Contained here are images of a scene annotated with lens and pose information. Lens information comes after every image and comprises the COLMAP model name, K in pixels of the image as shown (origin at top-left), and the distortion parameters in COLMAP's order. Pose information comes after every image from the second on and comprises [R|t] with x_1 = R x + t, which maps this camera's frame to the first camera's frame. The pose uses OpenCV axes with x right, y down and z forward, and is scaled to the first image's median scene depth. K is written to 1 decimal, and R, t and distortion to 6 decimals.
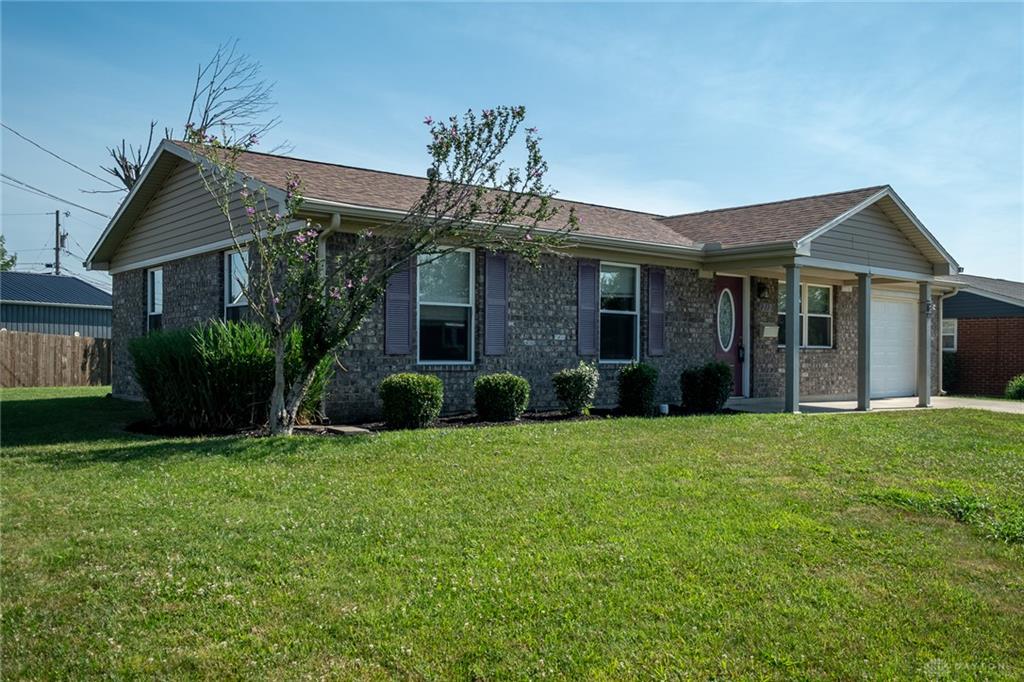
lens RADIAL K [[813.5, 0, 513.0], [0, 813.5, 343.6], [0, 0, 1]] dist [0.002147, 0.001725]
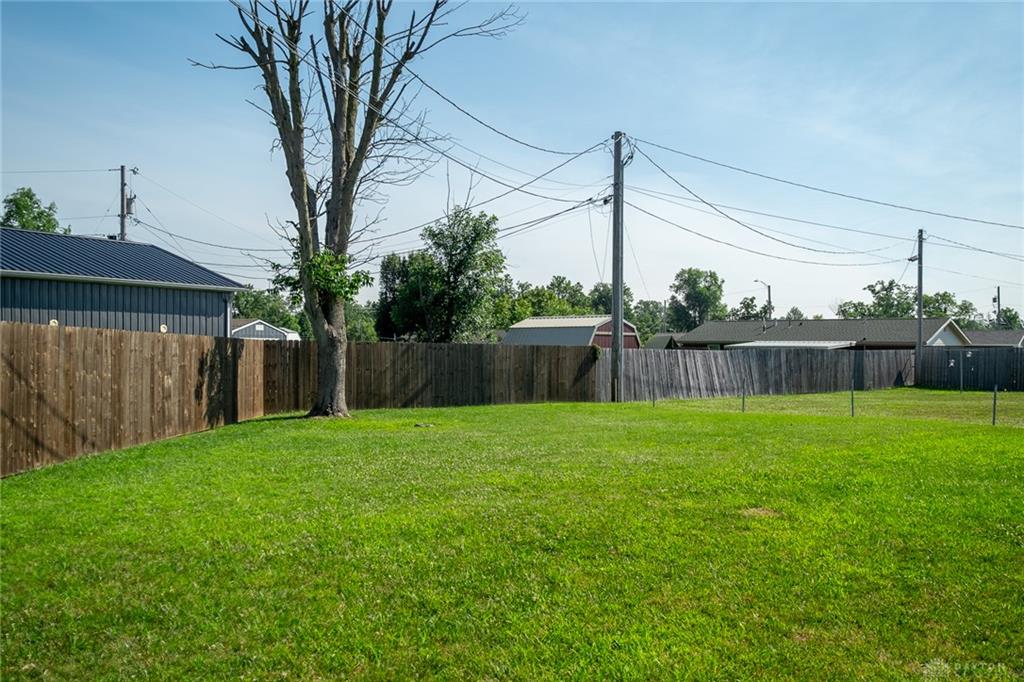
lens RADIAL K [[813.5, 0, 511.2], [0, 813.5, 339.3], [0, 0, 1]] dist [0.002147, 0.001725]
pose [[0.998730, 0.000252, -0.050376, -0.294018], [0.000116, 0.999973, 0.007307, -0.009777], [0.050377, -0.007303, 0.998704, 0.475576]]
